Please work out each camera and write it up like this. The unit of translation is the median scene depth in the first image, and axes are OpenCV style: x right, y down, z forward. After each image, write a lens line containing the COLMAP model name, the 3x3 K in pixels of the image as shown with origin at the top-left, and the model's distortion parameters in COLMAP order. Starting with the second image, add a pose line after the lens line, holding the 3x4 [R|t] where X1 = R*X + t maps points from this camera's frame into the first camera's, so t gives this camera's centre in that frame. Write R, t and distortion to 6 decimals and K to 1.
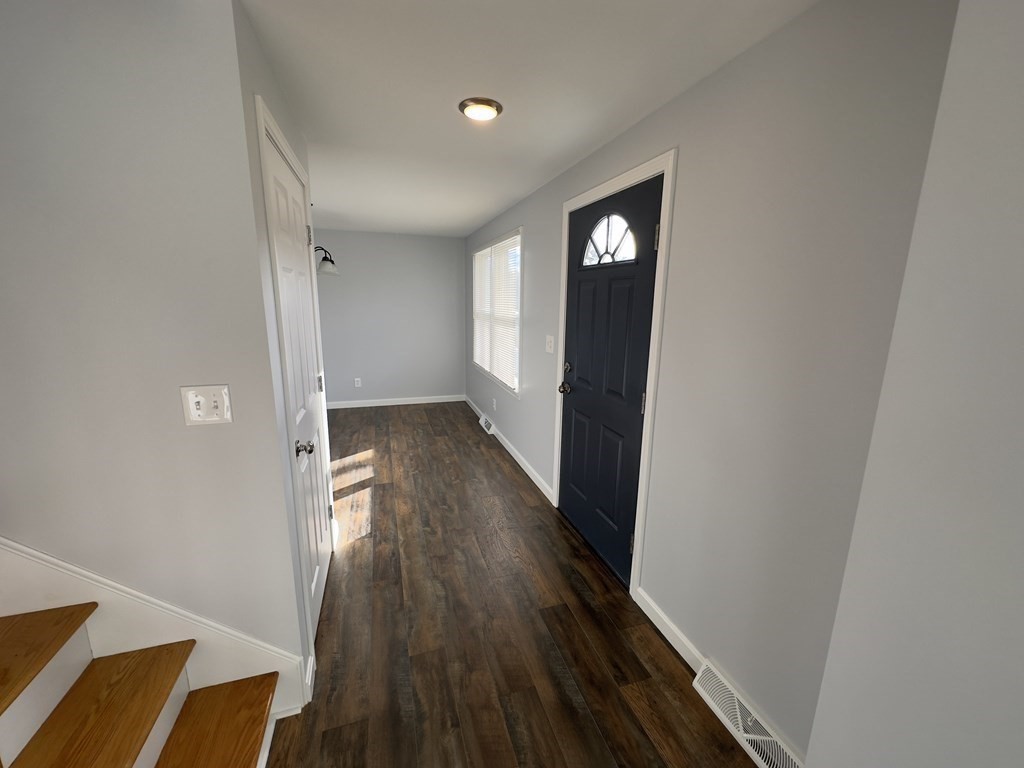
lens RADIAL K [[408.4, 0, 513.4], [0, 408.4, 383.1], [0, 0, 1]] dist [-0.003395, 0.000349]
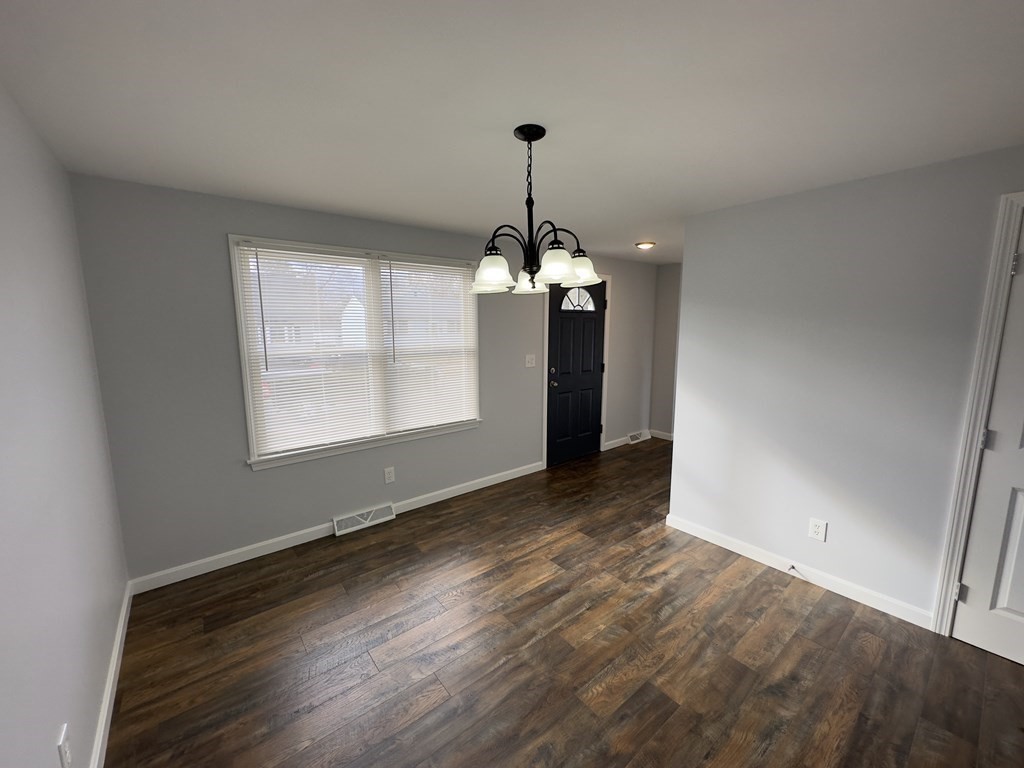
lens RADIAL K [[408.4, 0, 513.4], [0, 408.4, 383.1], [0, 0, 1]] dist [-0.003395, 0.000349]
pose [[-0.358641, -0.151680, 0.921070, -0.925181], [0.183130, 0.956104, 0.228756, -0.276835], [-0.915336, 0.250716, -0.315120, 1.188623]]
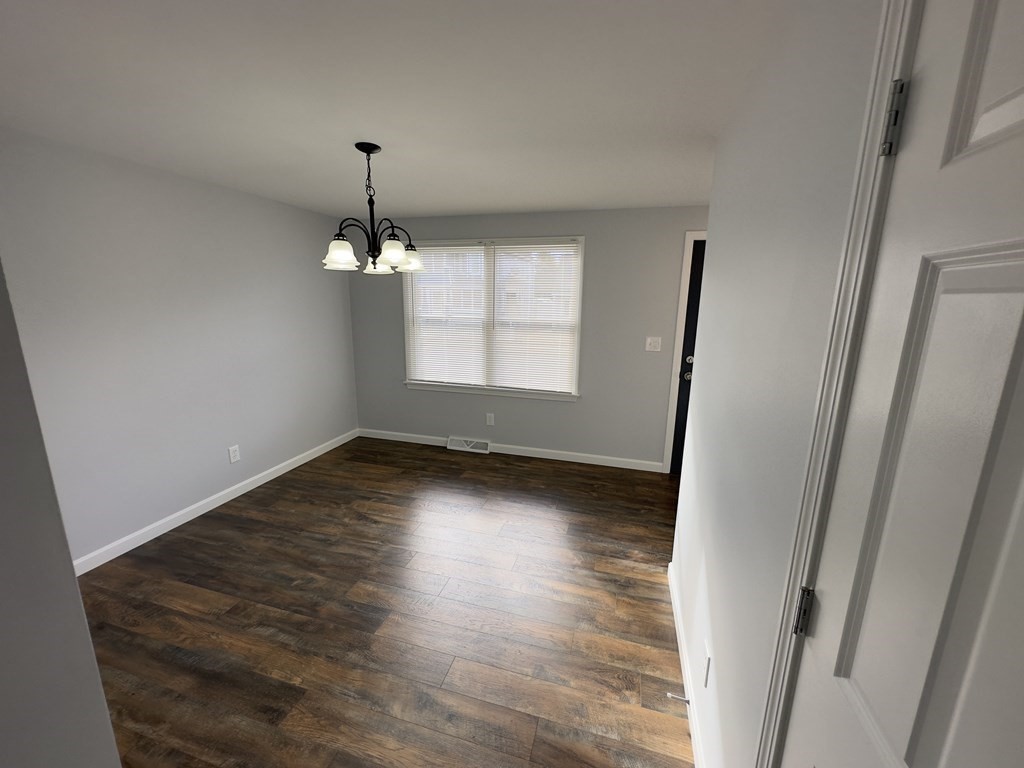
lens RADIAL K [[408.4, 0, 513.4], [0, 408.4, 383.1], [0, 0, 1]] dist [-0.003395, 0.000349]
pose [[0.557992, -0.179362, 0.810231, -0.893919], [0.161635, 0.981154, 0.105885, -0.139645], [-0.813953, 0.071879, 0.576467, 0.514664]]
